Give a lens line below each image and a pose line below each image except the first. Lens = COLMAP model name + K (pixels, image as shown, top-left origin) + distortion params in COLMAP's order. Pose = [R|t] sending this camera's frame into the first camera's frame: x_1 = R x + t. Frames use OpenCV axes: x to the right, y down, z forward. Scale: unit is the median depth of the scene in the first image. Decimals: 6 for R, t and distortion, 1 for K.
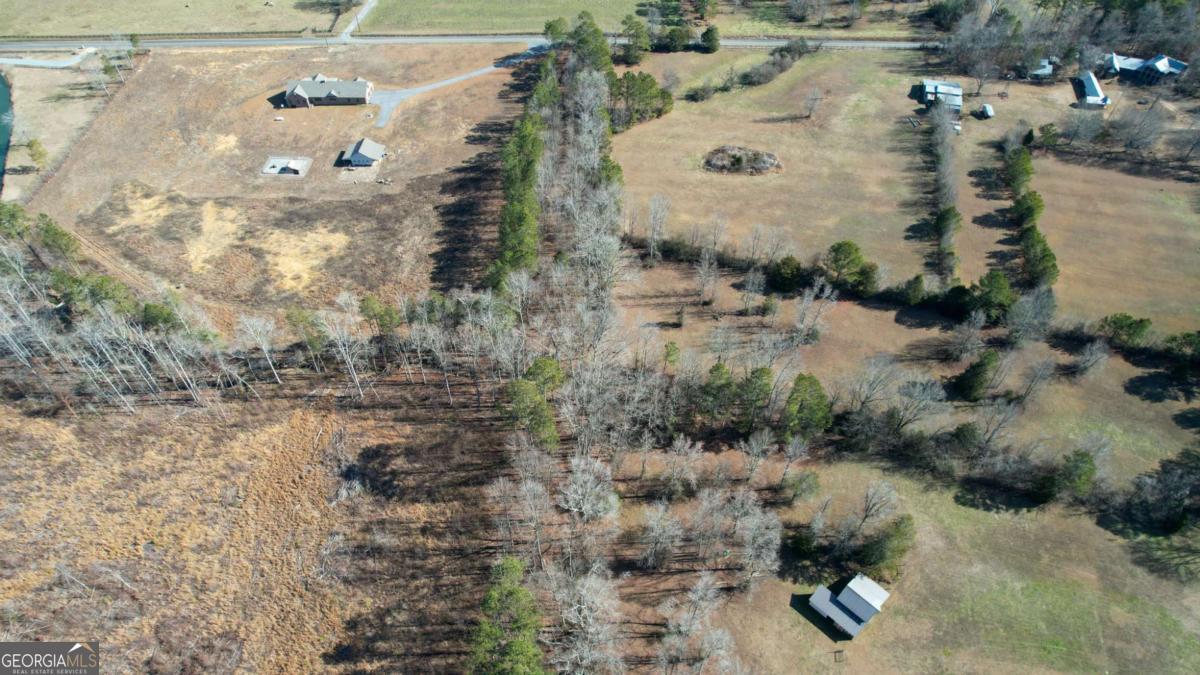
lens RADIAL K [[777.8, 0, 603.5], [0, 777.8, 329.8], [0, 0, 1]] dist [-0.082988, 0.080003]
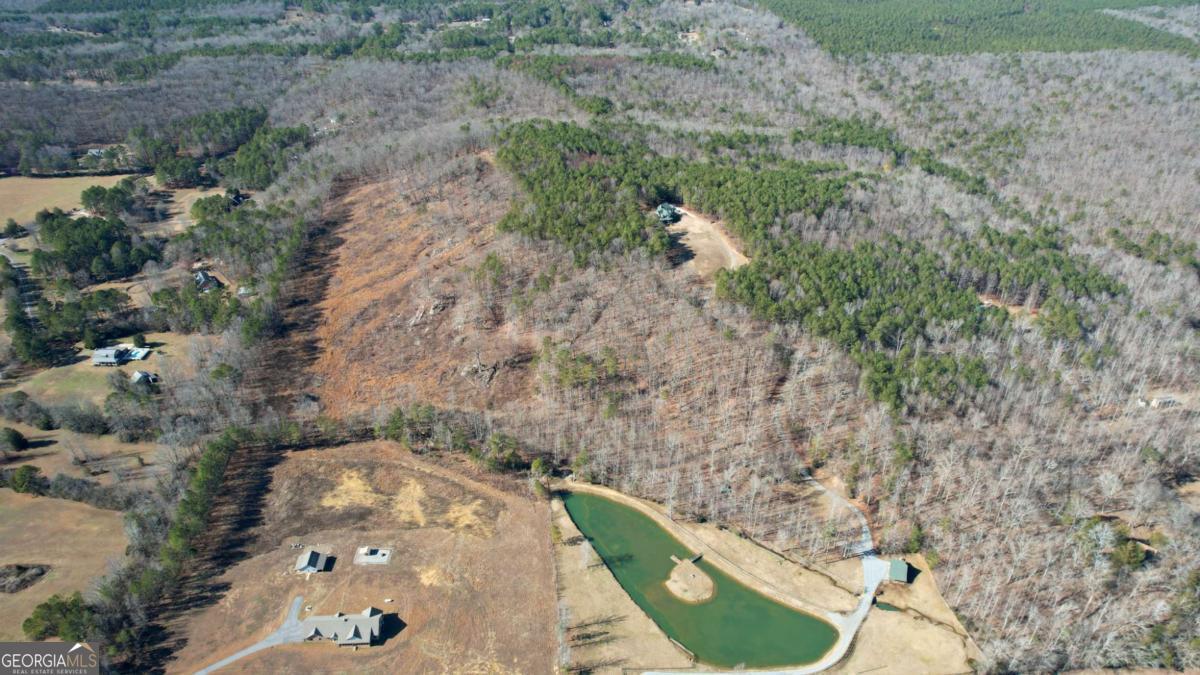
lens RADIAL K [[770.3, 0, 605.4], [0, 770.3, 340.3], [0, 0, 1]] dist [-0.081967, 0.077789]
pose [[-0.992667, 0.057390, -0.106392, -0.769711], [-0.094081, 0.185864, 0.978061, -1.797401], [0.075906, 0.980898, -0.179102, 0.994467]]
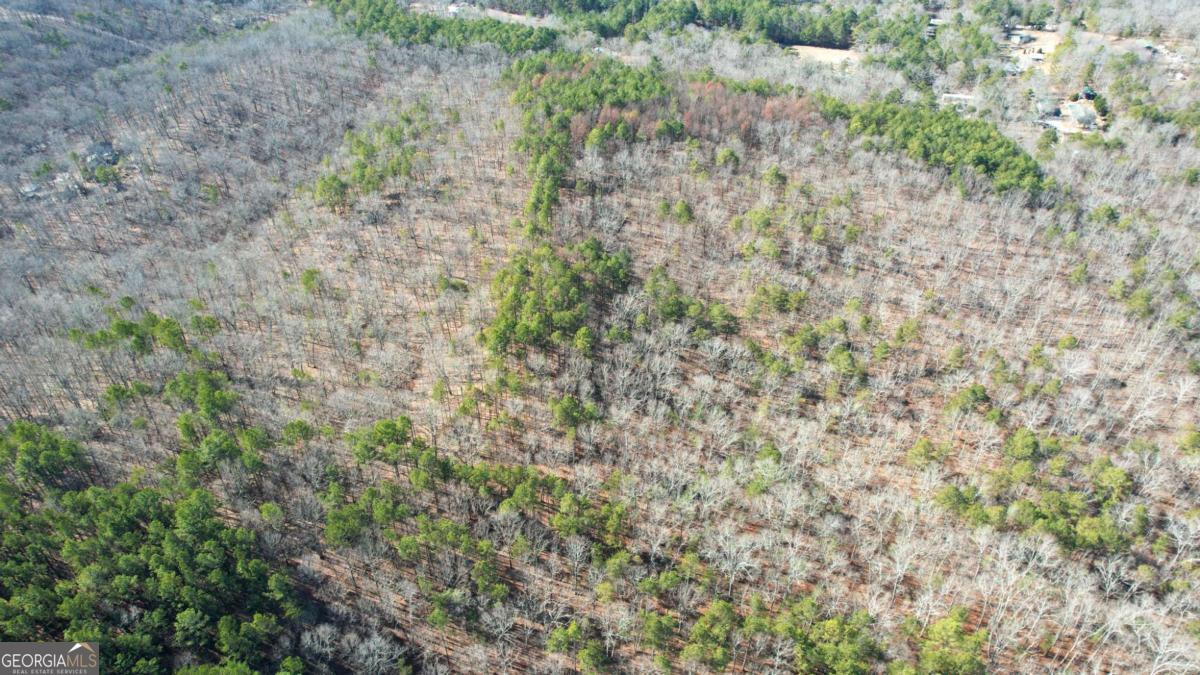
lens RADIAL K [[770.3, 0, 605.4], [0, 770.3, 340.3], [0, 0, 1]] dist [-0.081967, 0.077789]
pose [[-0.943844, -0.216600, 0.249486, -1.507178], [0.229430, 0.113677, 0.966664, 0.296203], [-0.237740, 0.969620, -0.057598, -0.527081]]
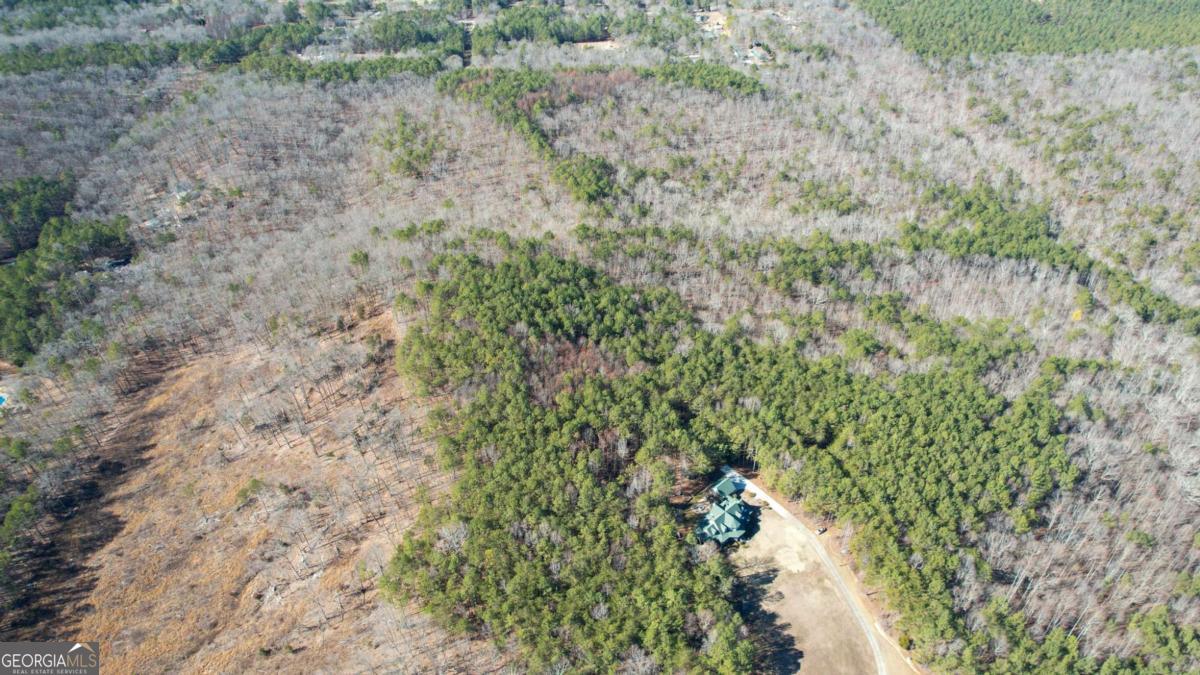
lens RADIAL K [[770.3, 0, 605.4], [0, 770.3, 340.3], [0, 0, 1]] dist [-0.081967, 0.077789]
pose [[-0.991037, 0.077242, -0.108997, -0.932804], [-0.100365, 0.107979, 0.989074, -0.741066], [0.088167, 0.991148, -0.099259, 0.029141]]
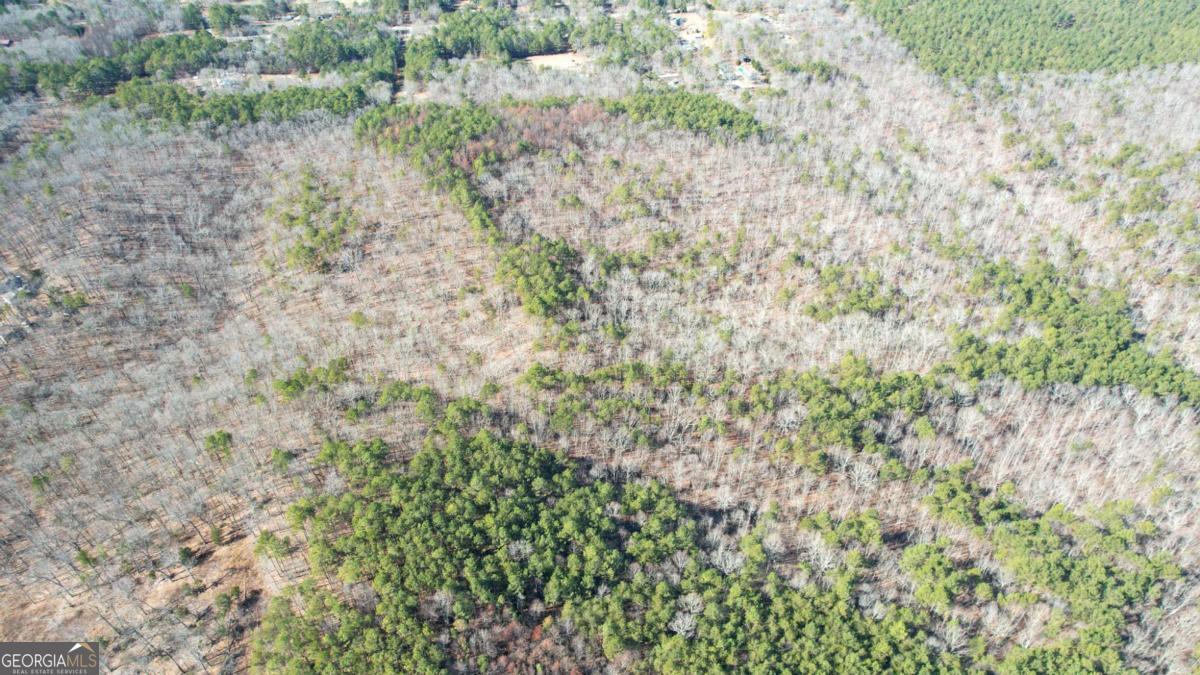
lens RADIAL K [[770.3, 0, 605.4], [0, 770.3, 340.3], [0, 0, 1]] dist [-0.081967, 0.077789]
pose [[-0.984091, 0.103943, -0.144087, -1.030027], [-0.136727, 0.074796, 0.987781, -0.288921], [0.113450, 0.991767, -0.059394, -0.386079]]
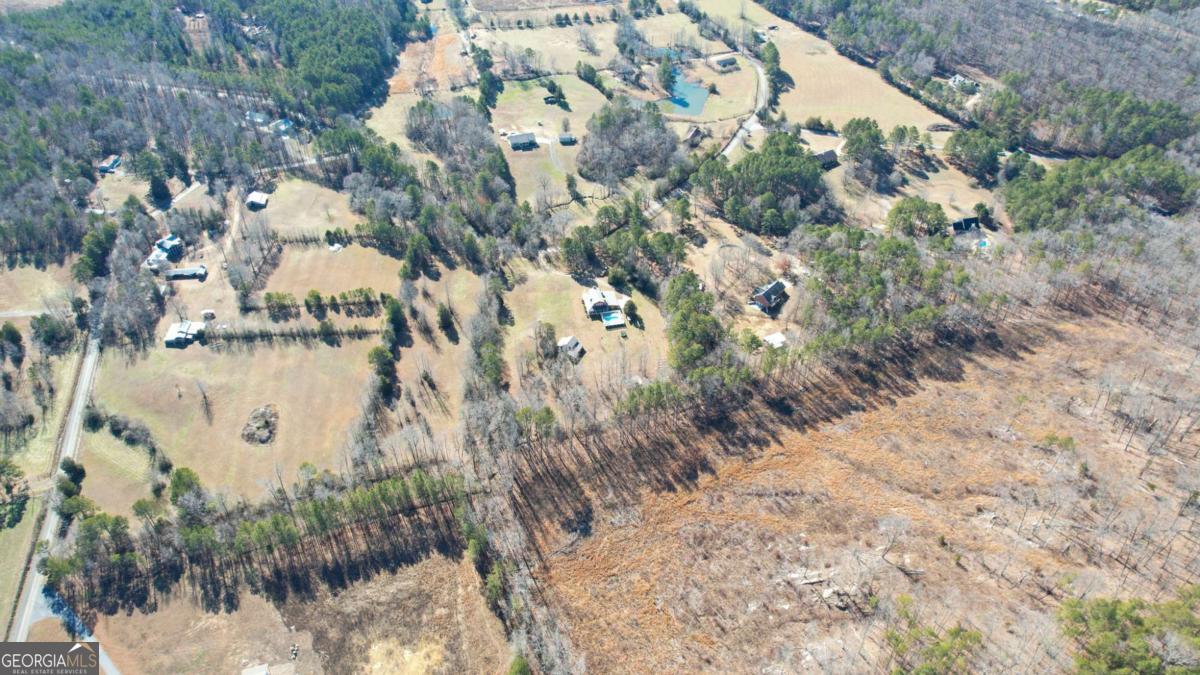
lens RADIAL K [[770.3, 0, 605.4], [0, 770.3, 340.3], [0, 0, 1]] dist [-0.081967, 0.077789]
pose [[-0.342896, -0.620755, 0.705043, -0.989260], [0.685460, 0.347855, 0.639641, -0.793411], [-0.642313, 0.702609, 0.306225, 0.080534]]
